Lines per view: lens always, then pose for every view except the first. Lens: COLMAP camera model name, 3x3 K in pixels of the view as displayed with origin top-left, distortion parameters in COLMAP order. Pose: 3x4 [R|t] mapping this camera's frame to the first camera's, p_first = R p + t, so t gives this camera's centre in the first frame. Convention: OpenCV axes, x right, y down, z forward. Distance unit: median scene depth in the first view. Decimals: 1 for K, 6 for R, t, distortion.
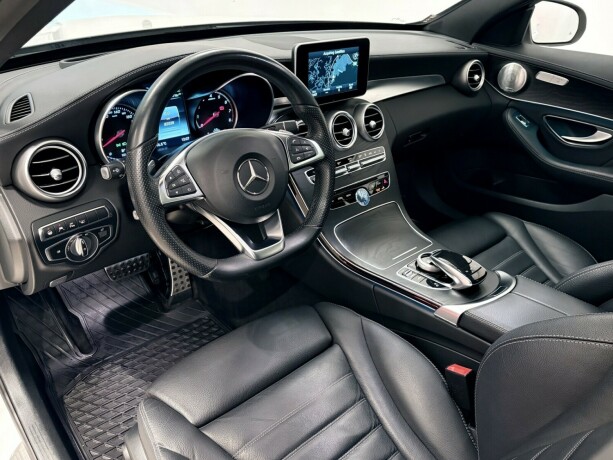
lens RADIAL K [[487.0, 0, 306.5], [0, 487.0, 230.0], [0, 0, 1]] dist [0.001554, -0.000063]
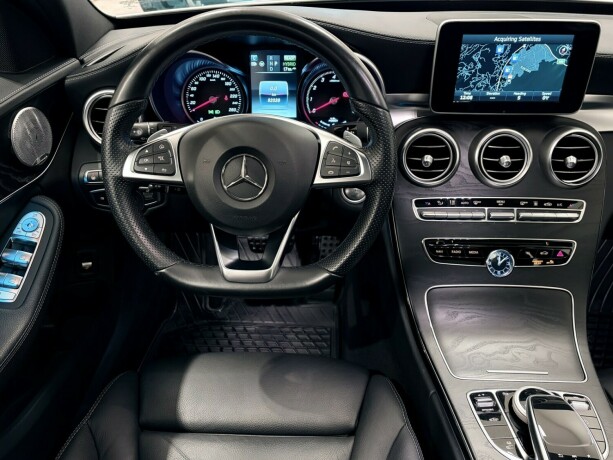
lens RADIAL K [[493.9, 0, 306.5], [0, 493.9, 230.0], [0, 0, 1]] dist [0.028322, -0.002815]
pose [[0.736220, 0.323918, -0.594186, 0.335123], [-0.317138, 0.940768, 0.119909, -0.115606], [0.597832, 0.100160, 0.795339, 0.328772]]
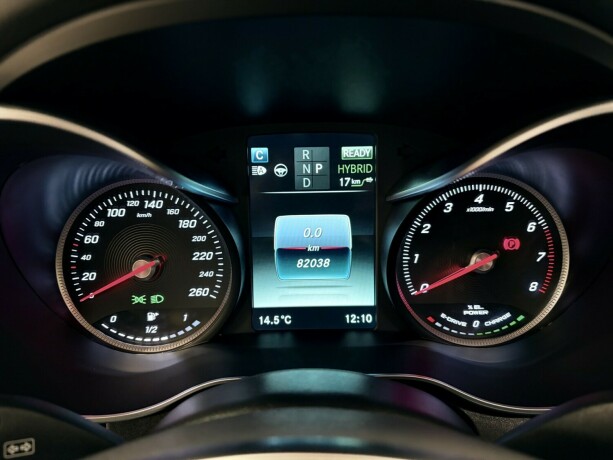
lens RADIAL K [[397.4, 0, 306.5], [0, 397.4, 230.0], [0, 0, 1]] dist [0.028966, -0.000312]
pose [[0.759951, 0.161938, -0.629485, -0.115822], [-0.290734, 0.950872, -0.106375, -0.194713], [0.581333, 0.263852, 0.769697, 0.733066]]
